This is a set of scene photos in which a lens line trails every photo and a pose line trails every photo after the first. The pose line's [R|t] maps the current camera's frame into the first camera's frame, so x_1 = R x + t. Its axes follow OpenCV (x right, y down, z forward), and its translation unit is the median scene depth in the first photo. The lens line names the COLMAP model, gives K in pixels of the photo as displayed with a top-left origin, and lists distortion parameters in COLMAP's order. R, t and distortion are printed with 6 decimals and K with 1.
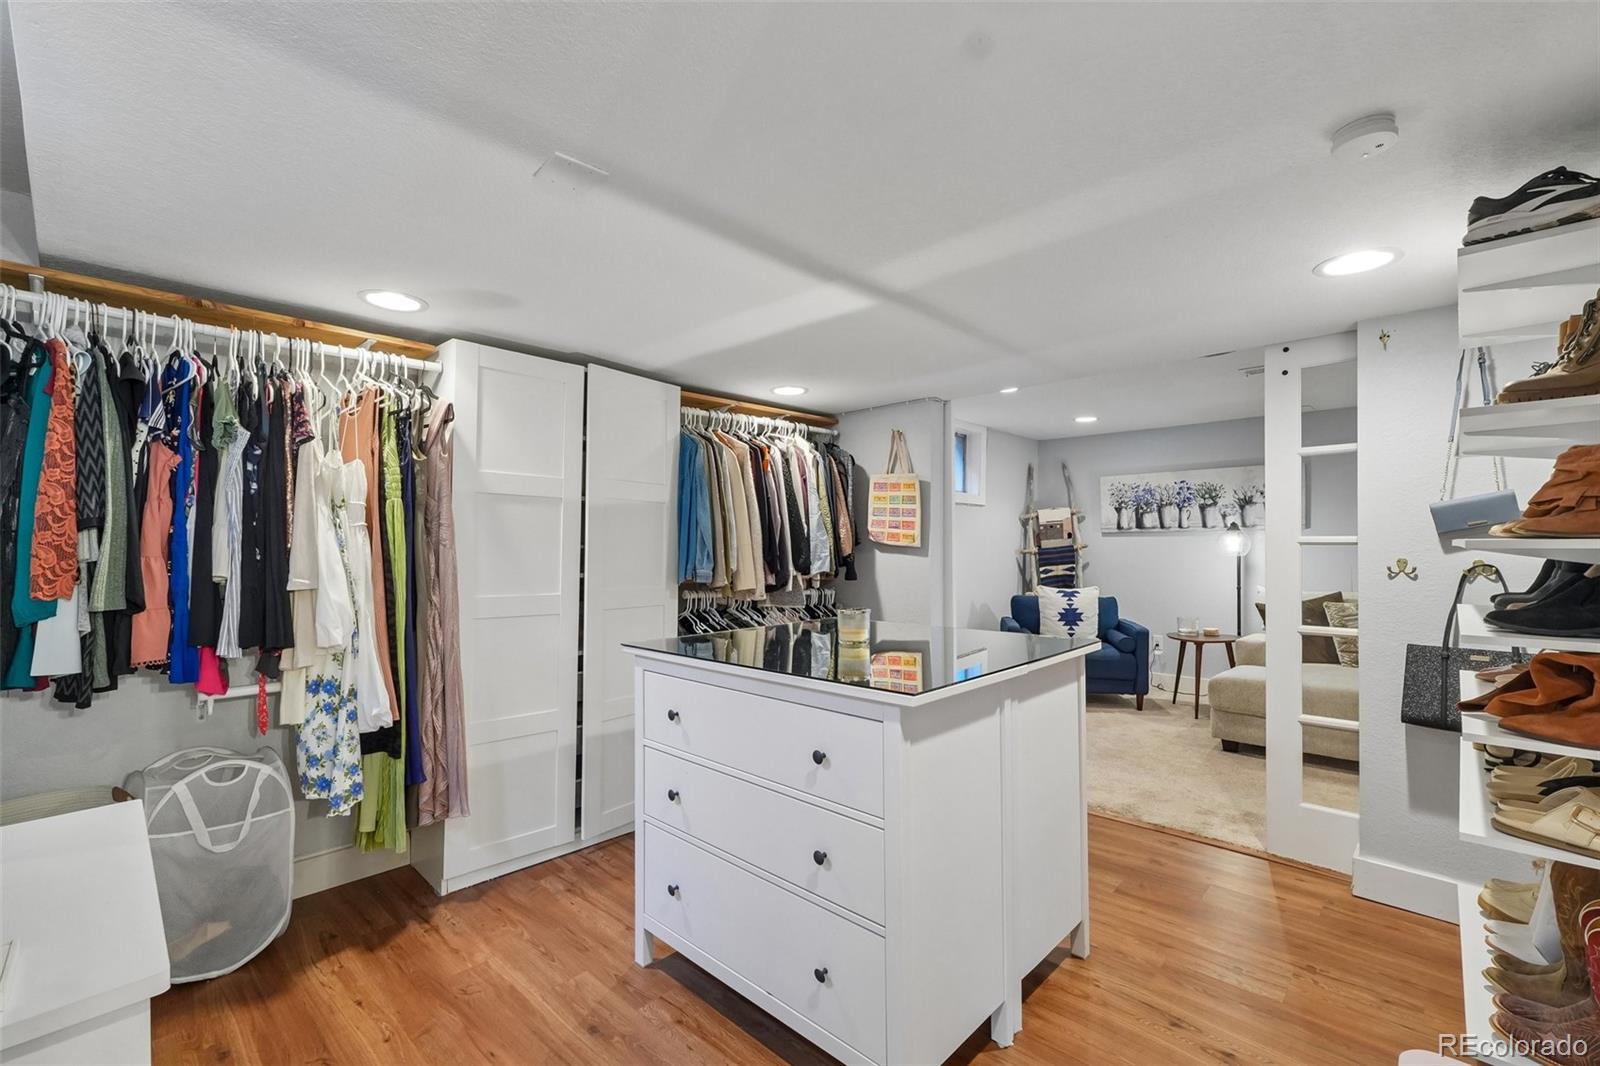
lens RADIAL K [[682.6, 0, 804.2], [0, 682.6, 541.0], [0, 0, 1]] dist [0.001456, 0.001055]
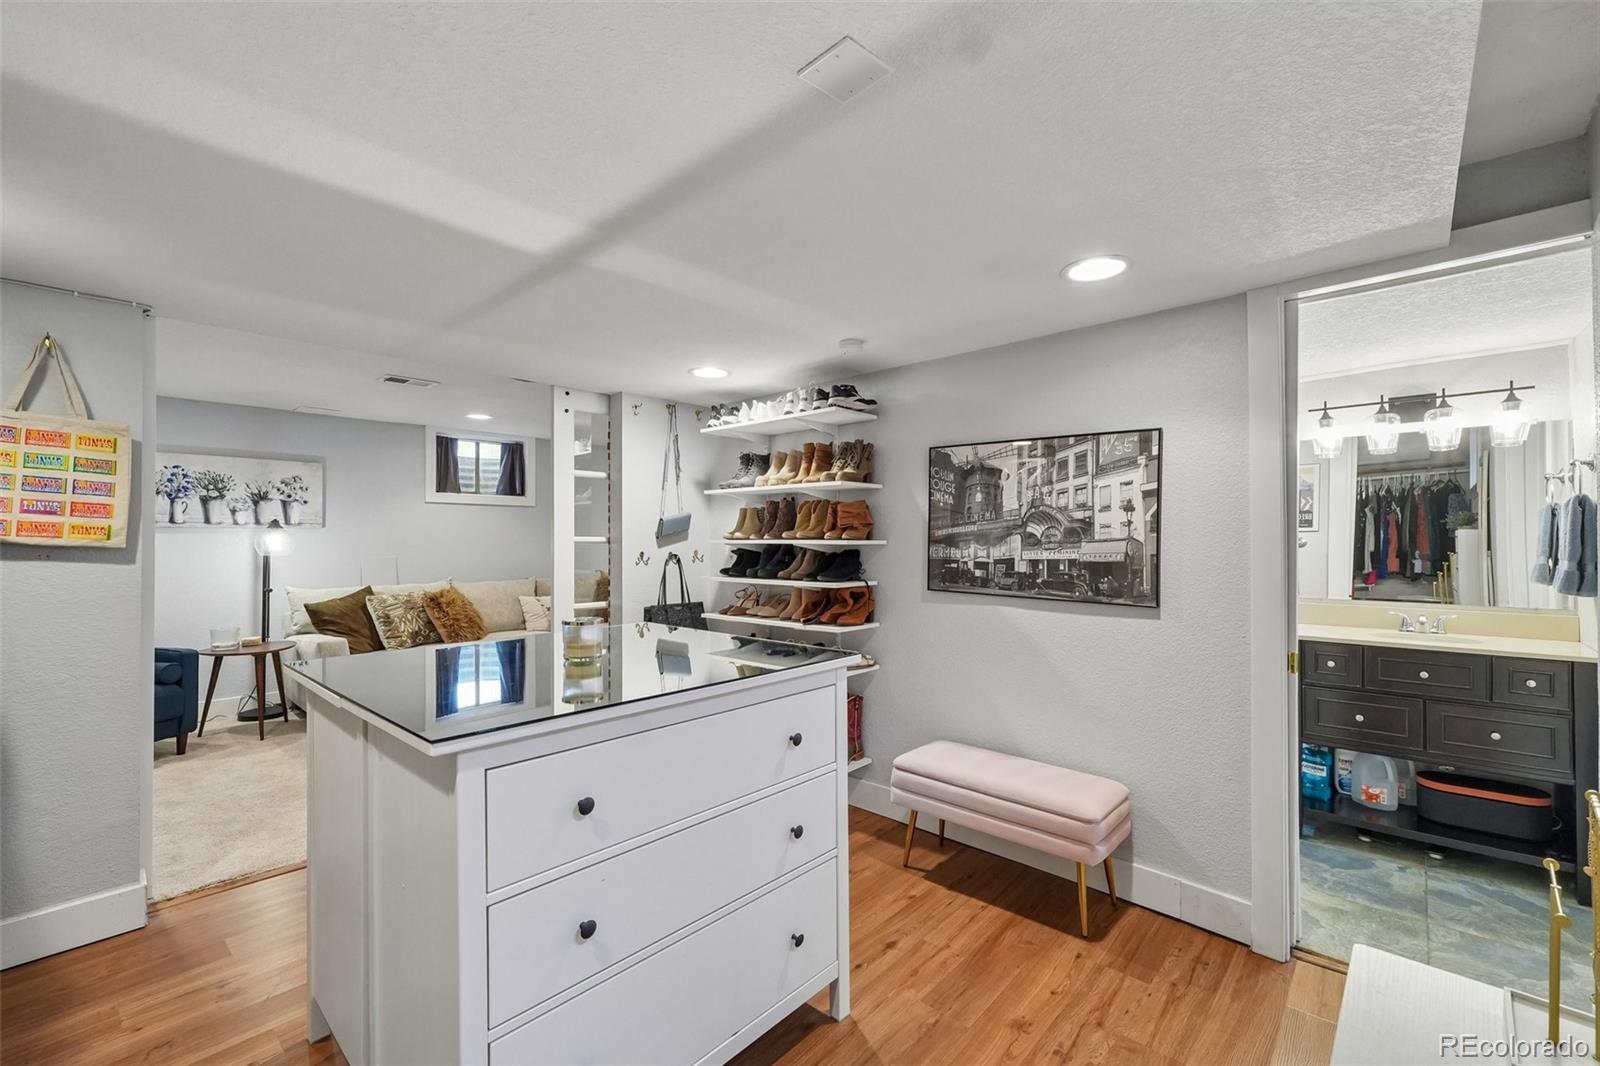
lens RADIAL K [[682.6, 0, 804.2], [0, 682.6, 541.0], [0, 0, 1]] dist [0.001456, 0.001055]
pose [[-0.022711, 0.002264, 0.999740, -0.422365], [-0.003814, 0.999990, -0.002351, 0.001829], [-0.999735, -0.003867, -0.022702, 0.402404]]
